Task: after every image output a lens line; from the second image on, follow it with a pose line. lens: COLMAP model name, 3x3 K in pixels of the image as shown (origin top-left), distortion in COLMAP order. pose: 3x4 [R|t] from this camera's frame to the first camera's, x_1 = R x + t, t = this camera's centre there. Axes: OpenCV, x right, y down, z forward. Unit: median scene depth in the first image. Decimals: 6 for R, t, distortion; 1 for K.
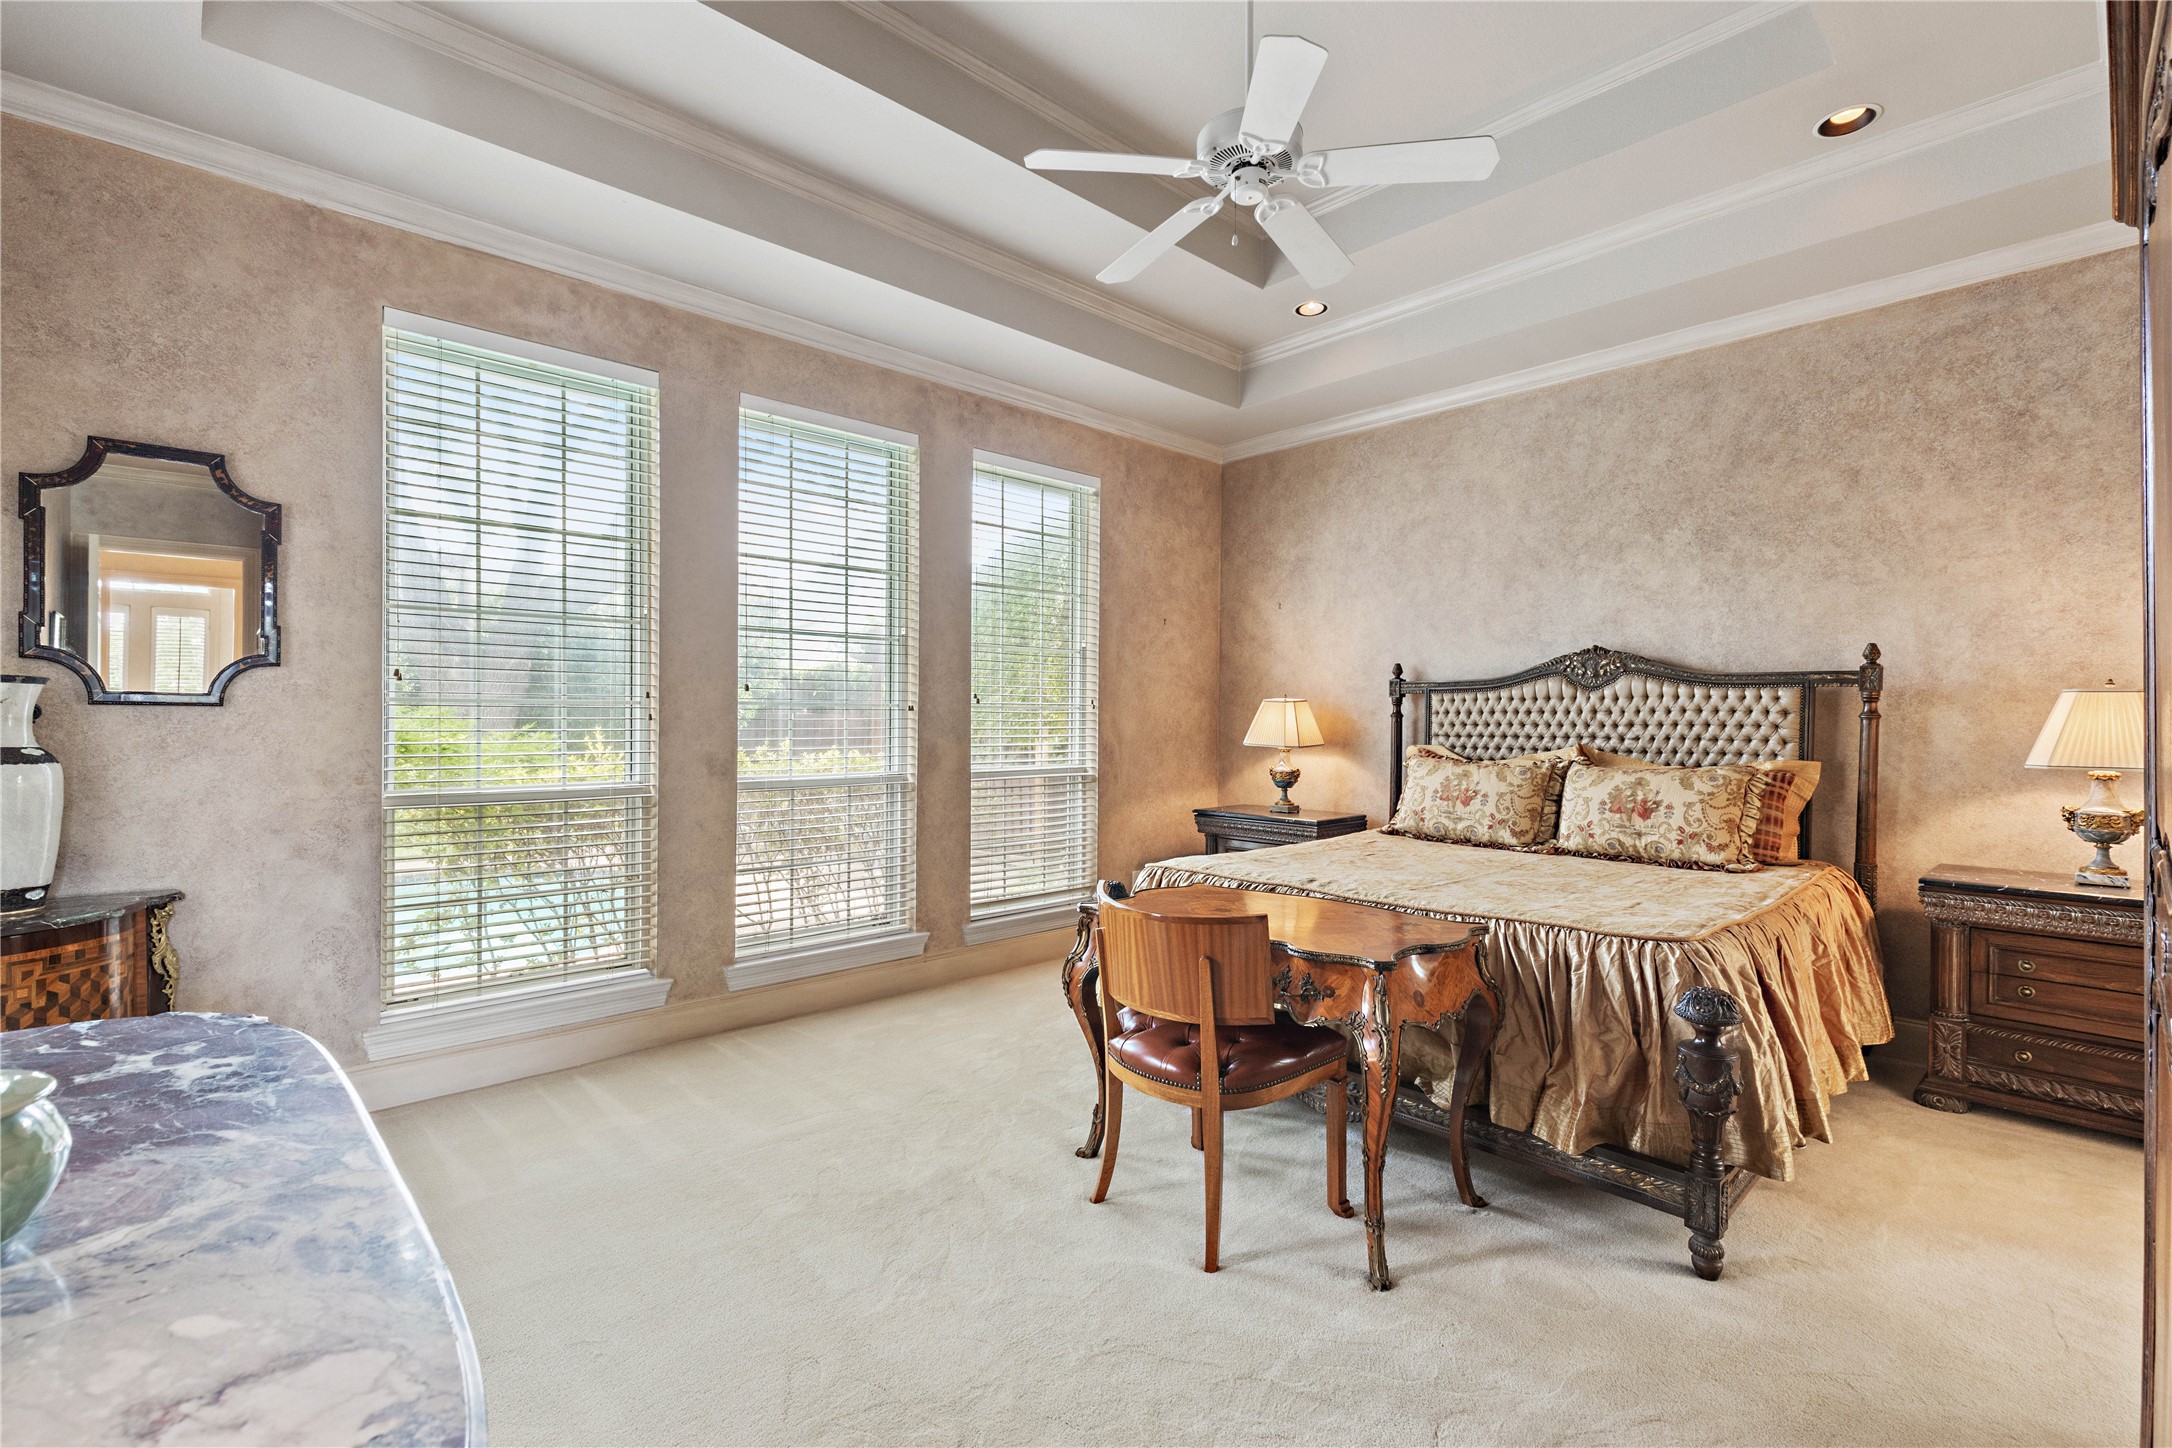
lens RADIAL K [[972.4, 0, 1103.1], [0, 972.4, 718.3], [0, 0, 1]] dist [0.004613, -0.001752]
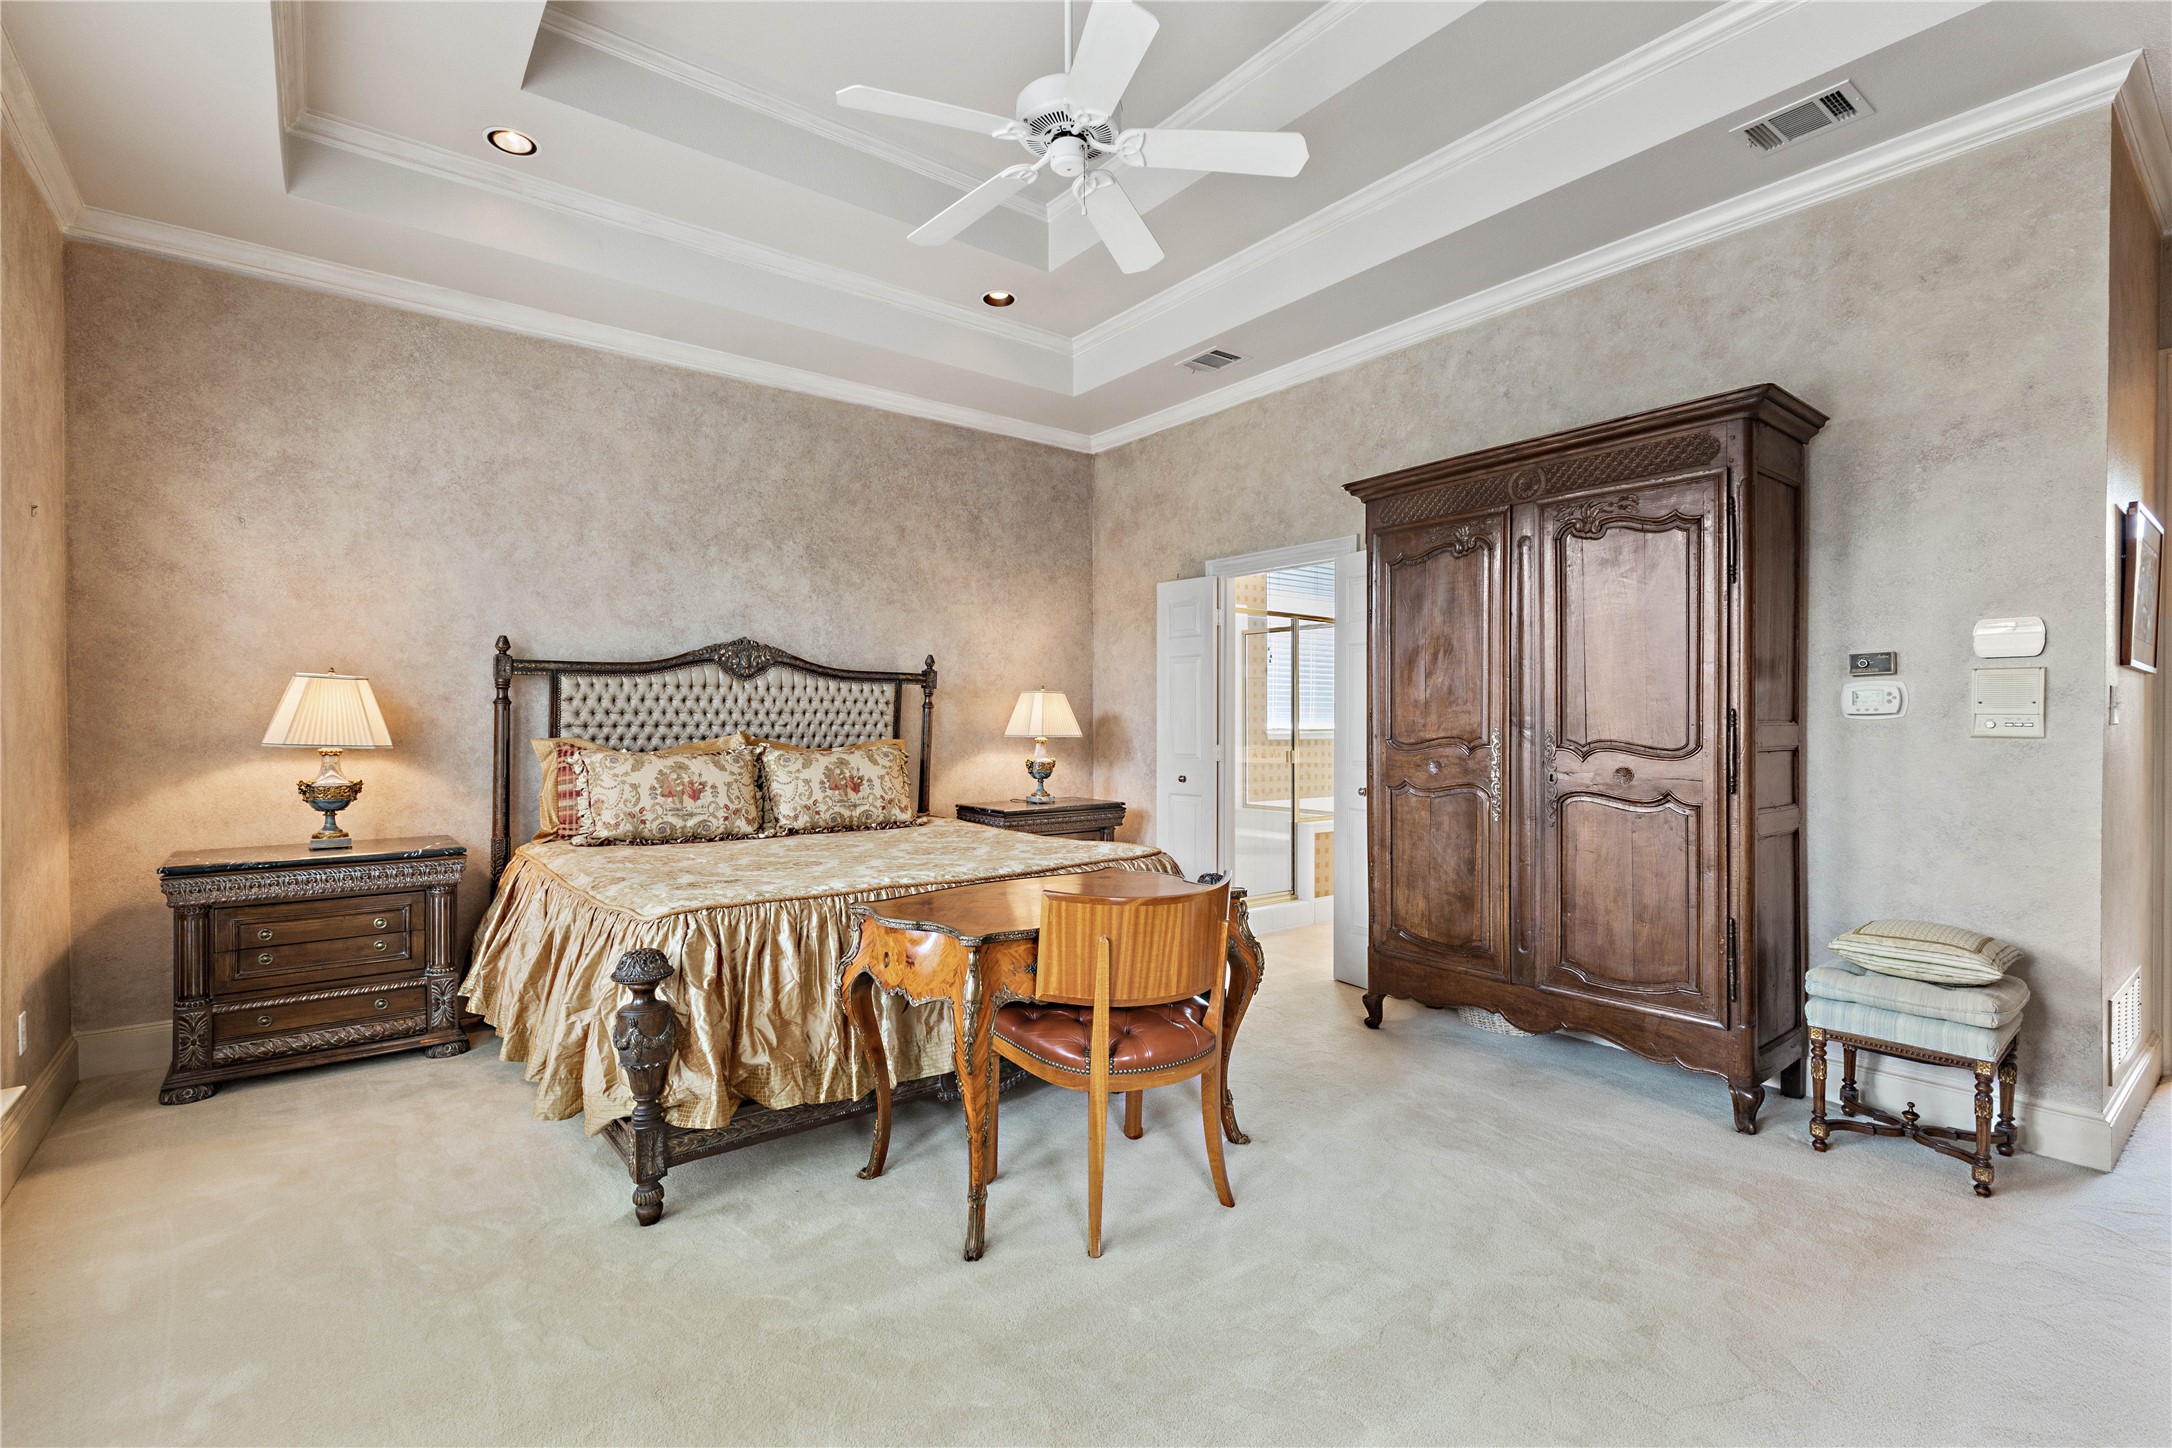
lens RADIAL K [[972.4, 0, 1102.4], [0, 972.4, 726.9], [0, 0, 1]] dist [0.004613, -0.001752]
pose [[0.093423, -0.021707, 0.995390, -0.506276], [-0.007996, 0.999714, 0.022552, -0.004647], [-0.995594, -0.010066, 0.093223, 0.507293]]
